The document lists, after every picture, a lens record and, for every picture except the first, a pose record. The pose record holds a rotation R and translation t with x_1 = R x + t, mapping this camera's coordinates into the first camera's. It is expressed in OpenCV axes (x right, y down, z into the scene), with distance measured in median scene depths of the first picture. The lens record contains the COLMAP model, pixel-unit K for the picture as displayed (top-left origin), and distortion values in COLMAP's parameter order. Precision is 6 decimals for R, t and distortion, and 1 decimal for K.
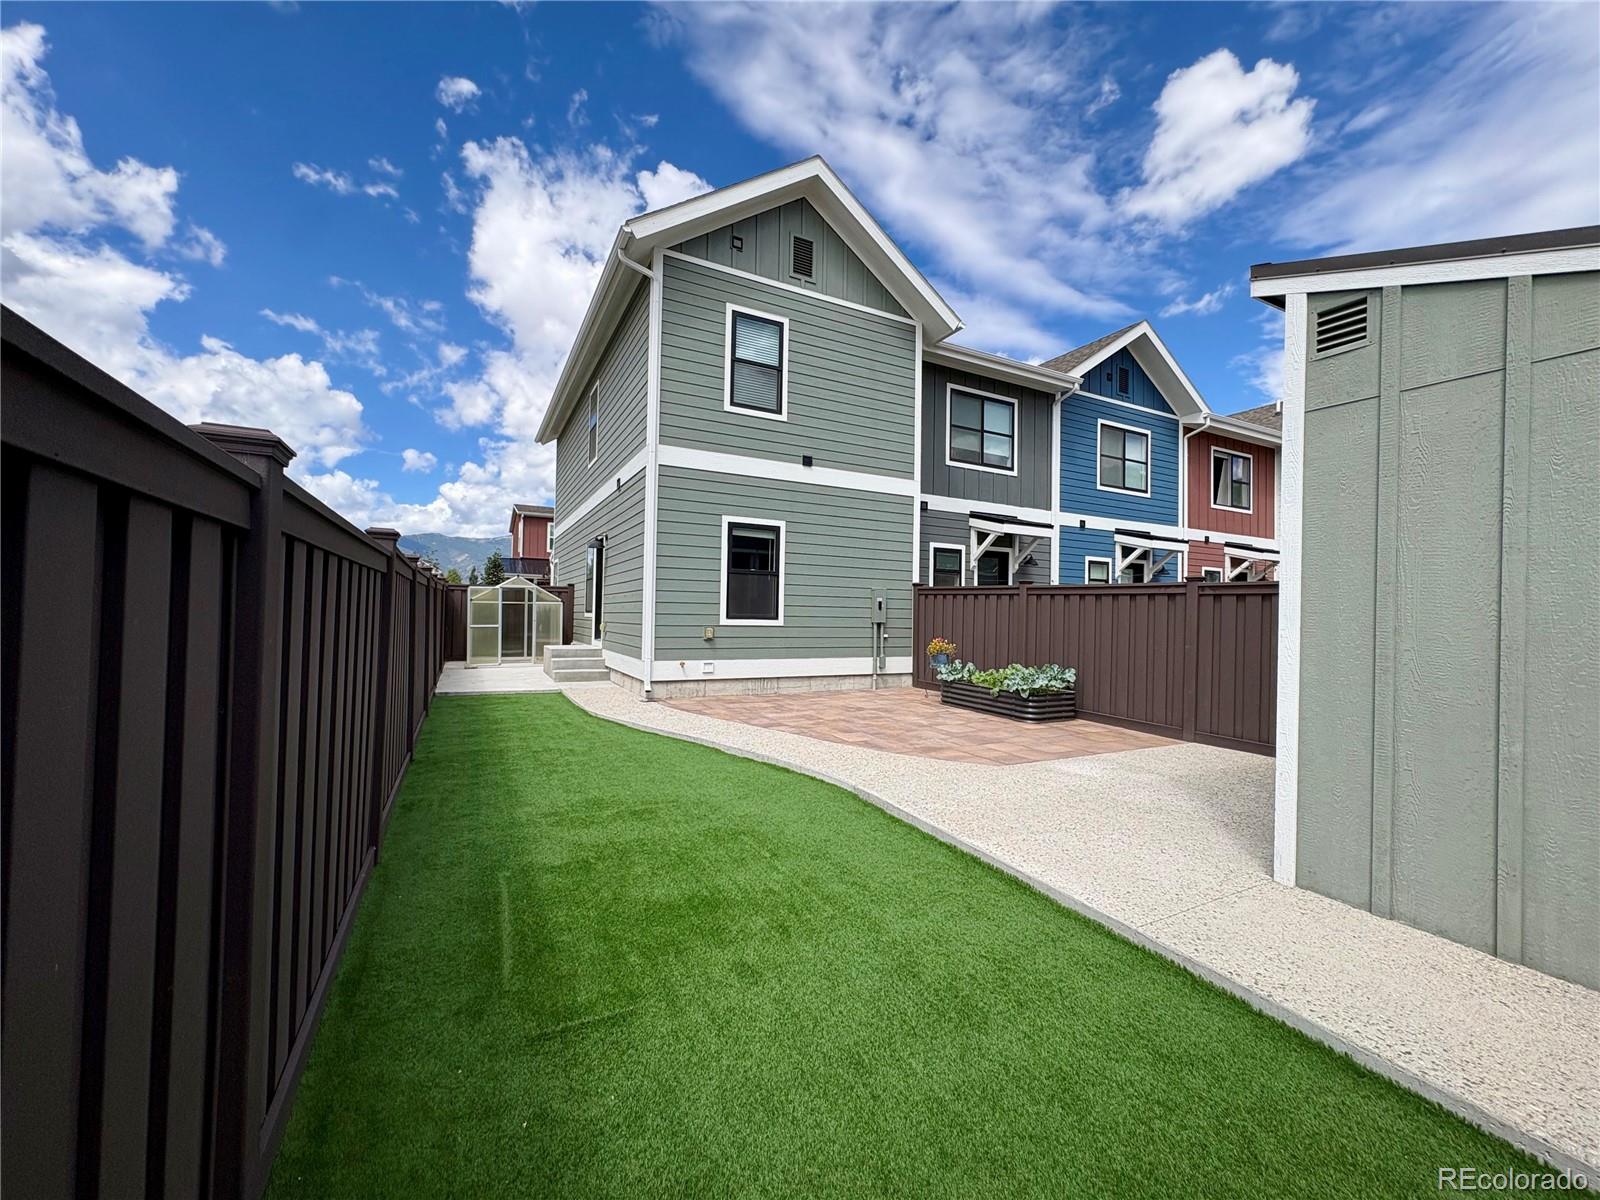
lens RADIAL K [[635.9, 0, 799.1], [0, 635.9, 602.8], [0, 0, 1]] dist [-0.001028, 0.000194]
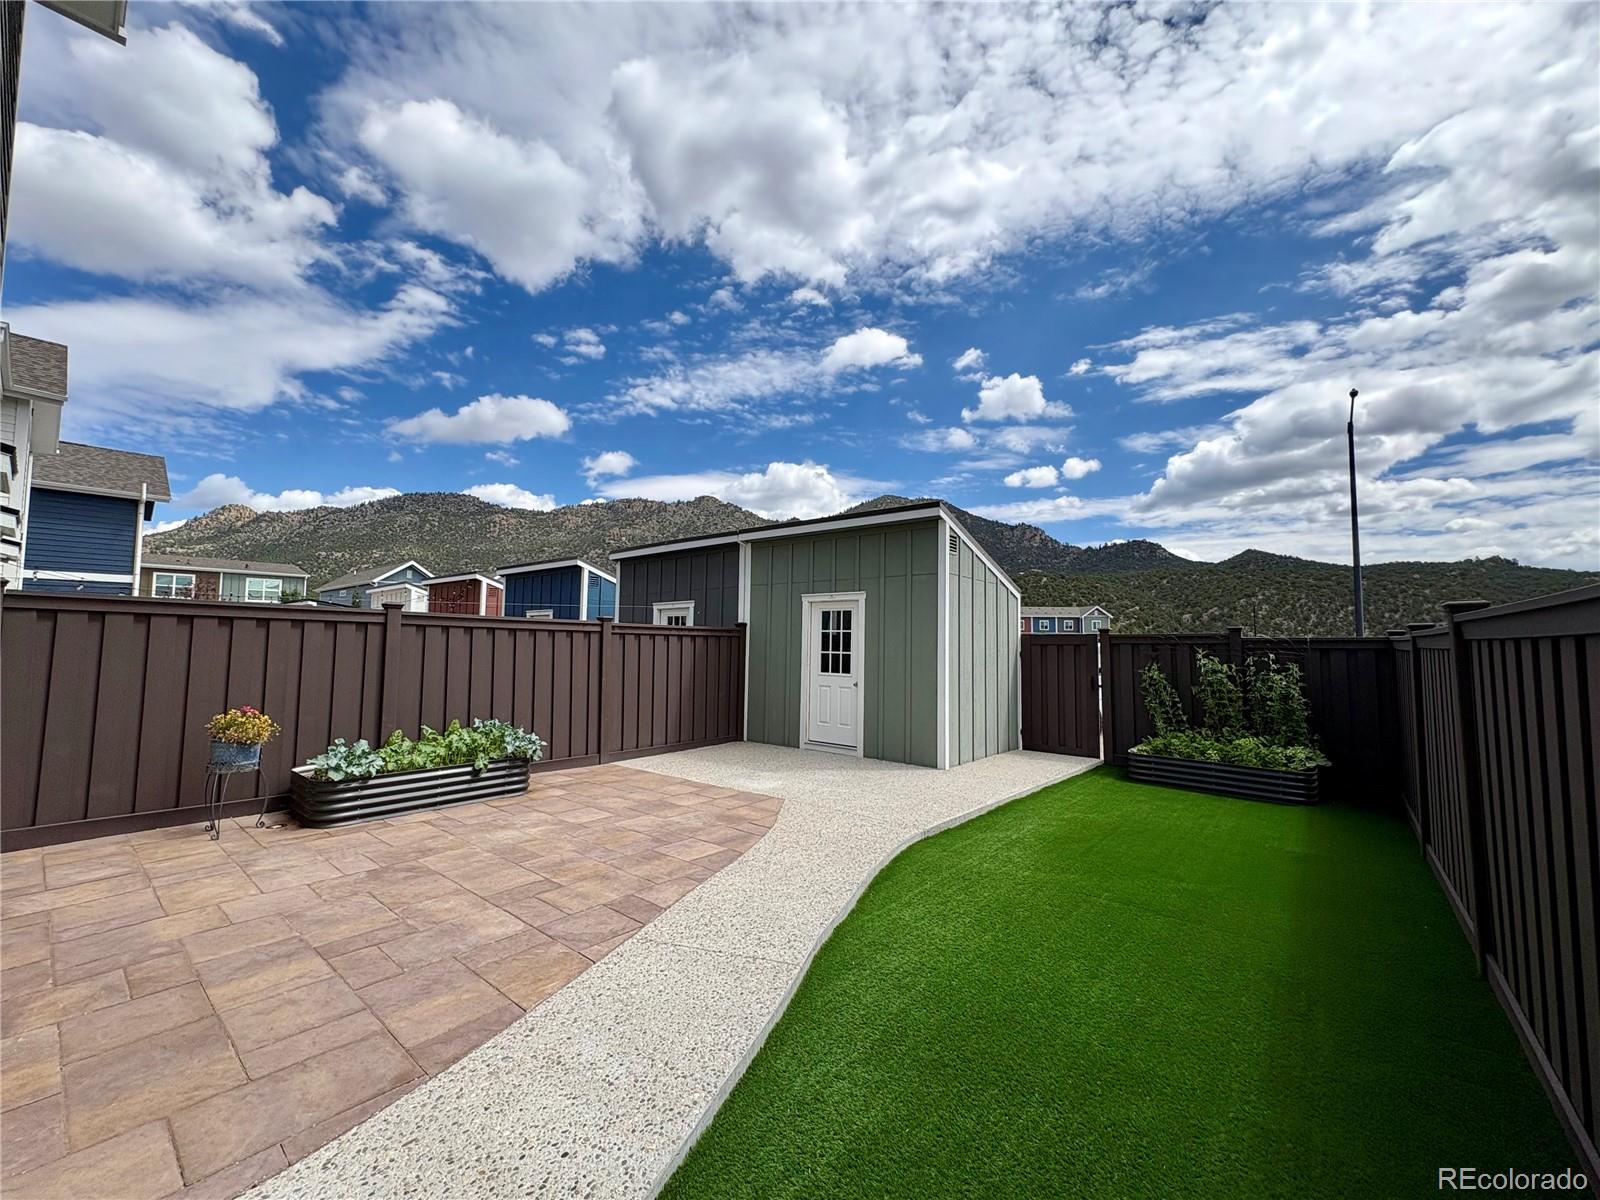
lens RADIAL K [[635.9, 0, 797.2], [0, 635.9, 602.4], [0, 0, 1]] dist [-0.001028, 0.000194]
pose [[-0.388731, 0.037131, 0.920603, -0.390462], [-0.030612, 0.998115, -0.053183, -0.012061], [-0.920843, -0.048855, -0.386861, 0.780701]]
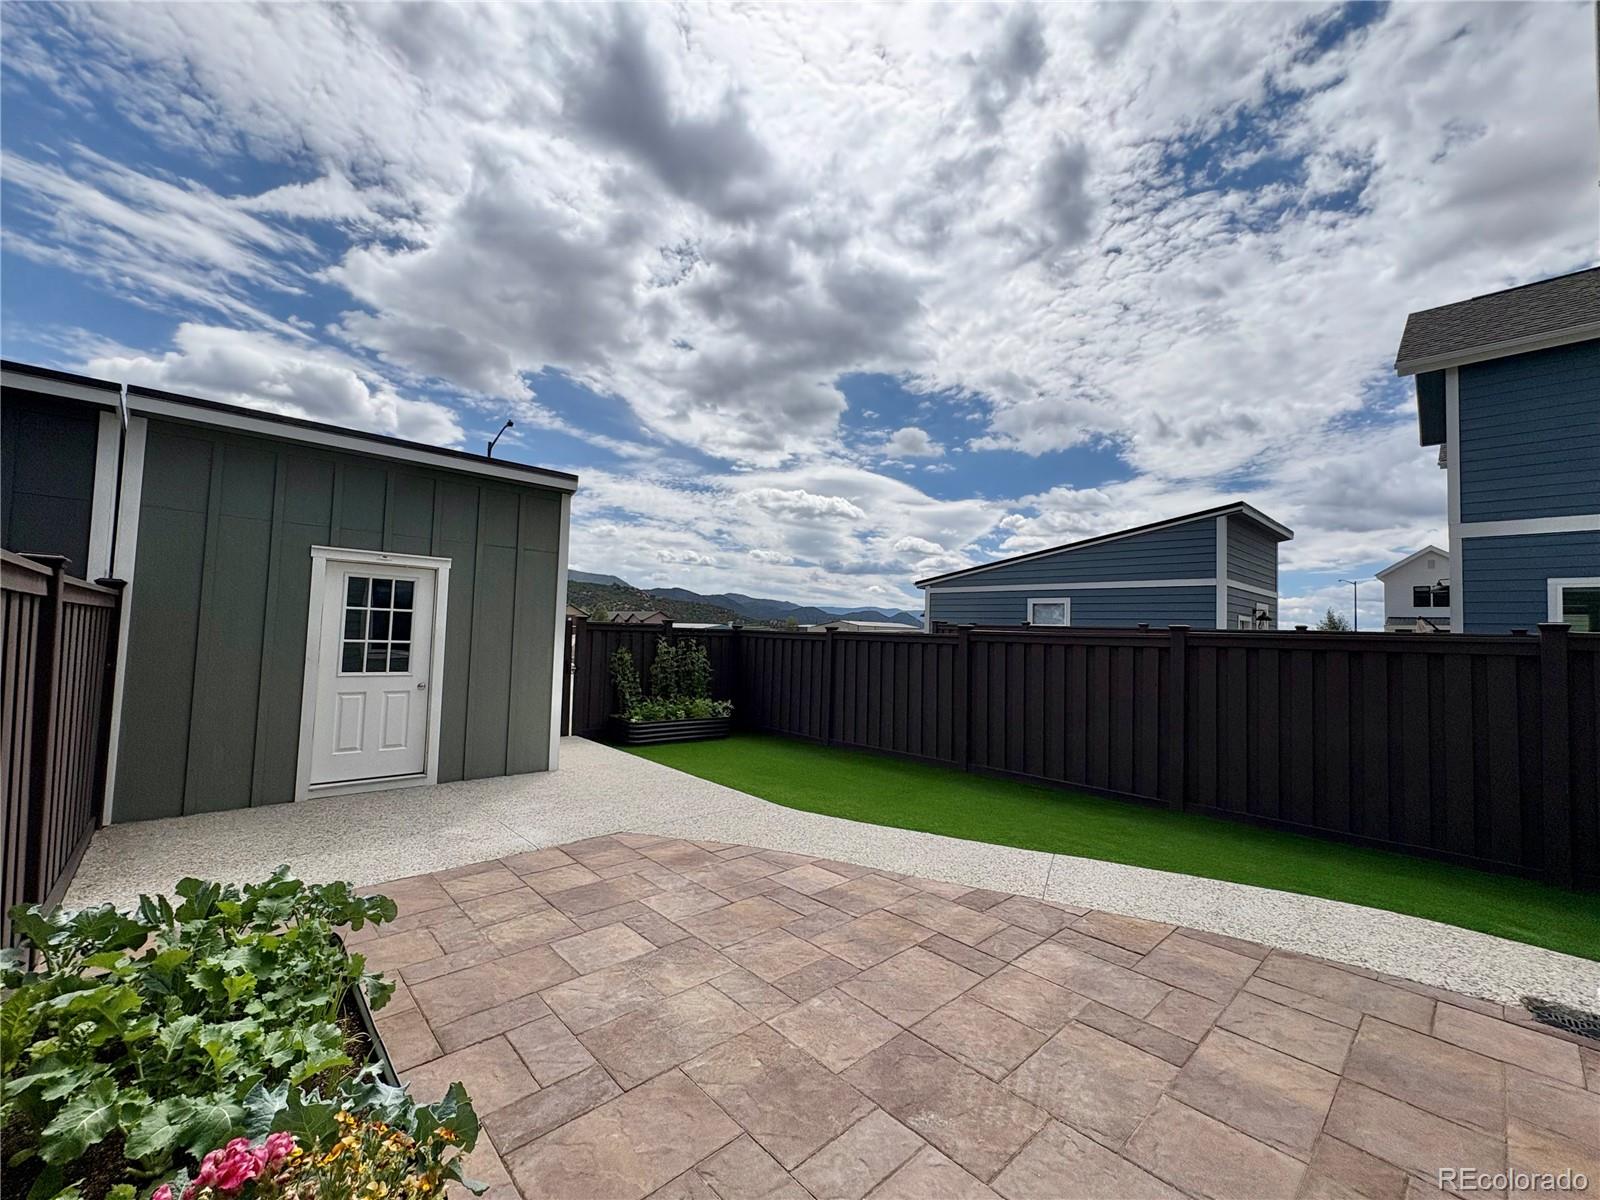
lens RADIAL K [[635.9, 0, 799.8], [0, 635.9, 603.6], [0, 0, 1]] dist [-0.001028, 0.000194]
pose [[-0.964015, -0.060565, -0.258856, 0.178462], [-0.044239, 0.996674, -0.068439, -0.003306], [0.262140, -0.054525, -0.963488, 1.058425]]
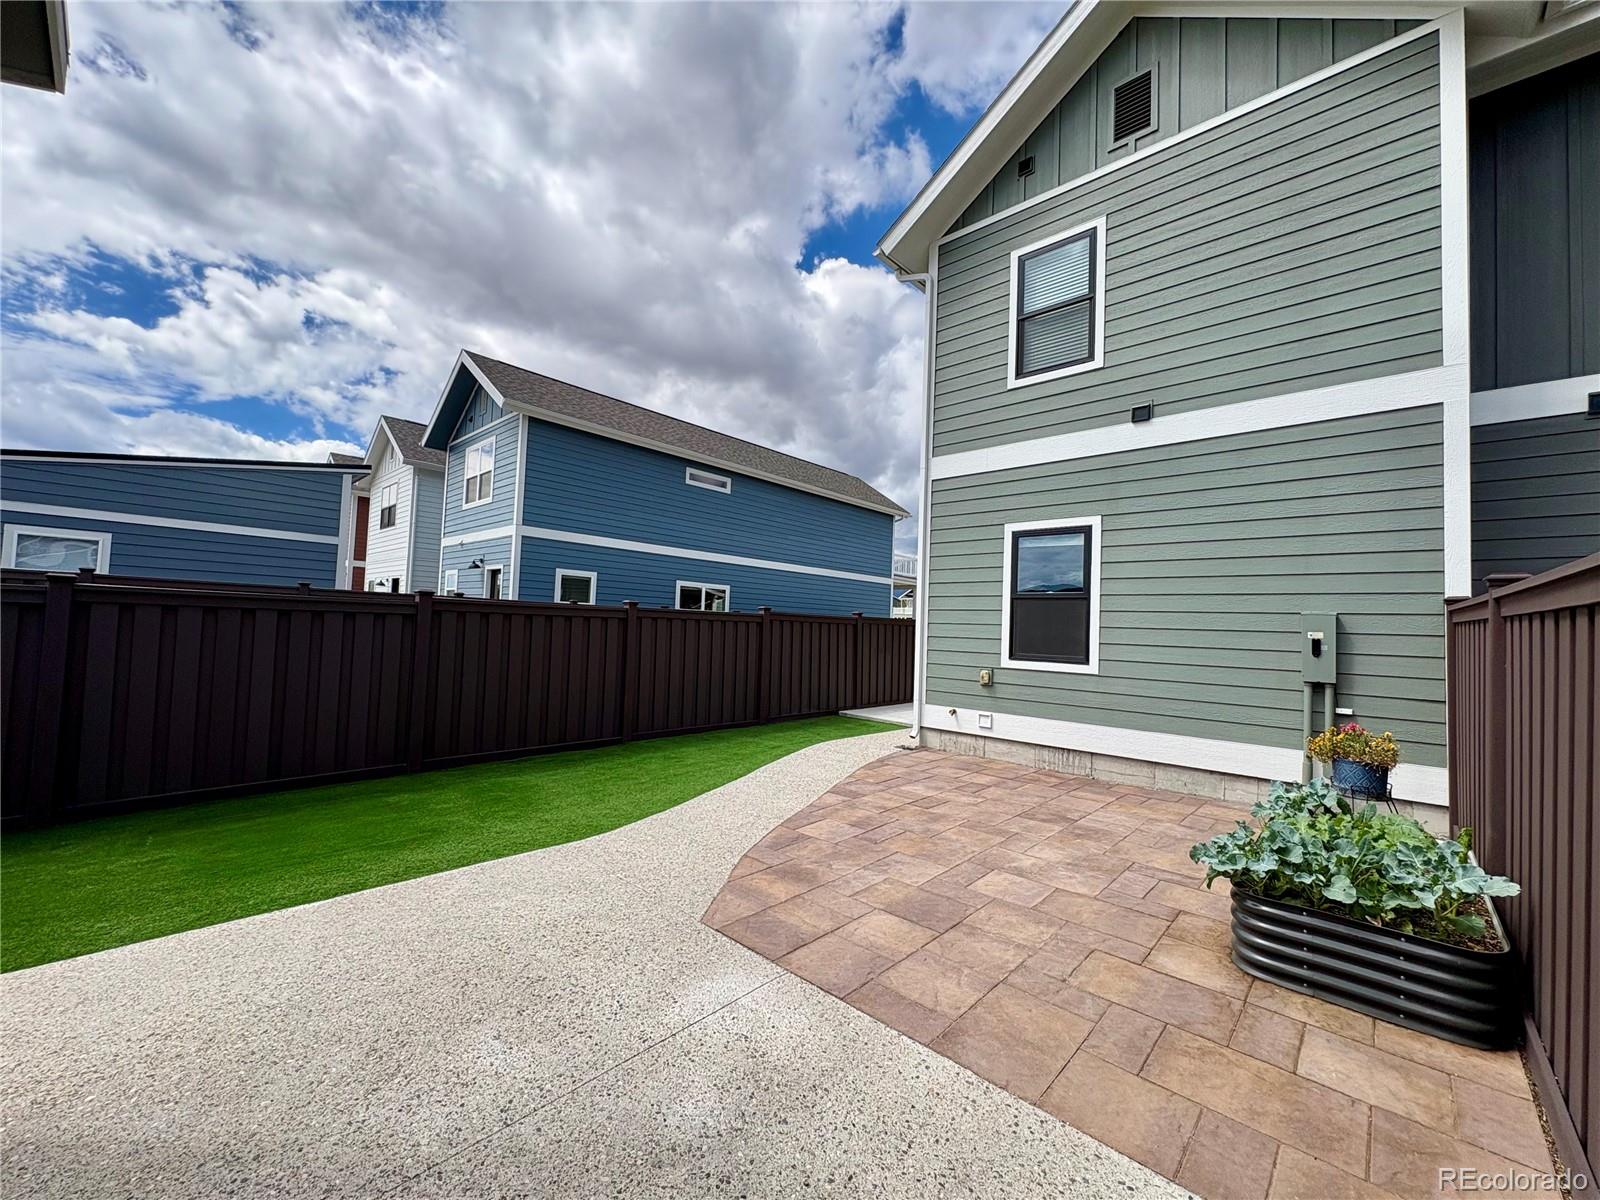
lens RADIAL K [[635.9, 0, 802.0], [0, 635.9, 604.8], [0, 0, 1]] dist [-0.001028, 0.000194]
pose [[0.340225, -0.042920, -0.939364, 0.489872], [-0.013462, 0.998633, -0.050504, 0.001586], [0.940248, 0.029829, 0.339182, 0.487925]]
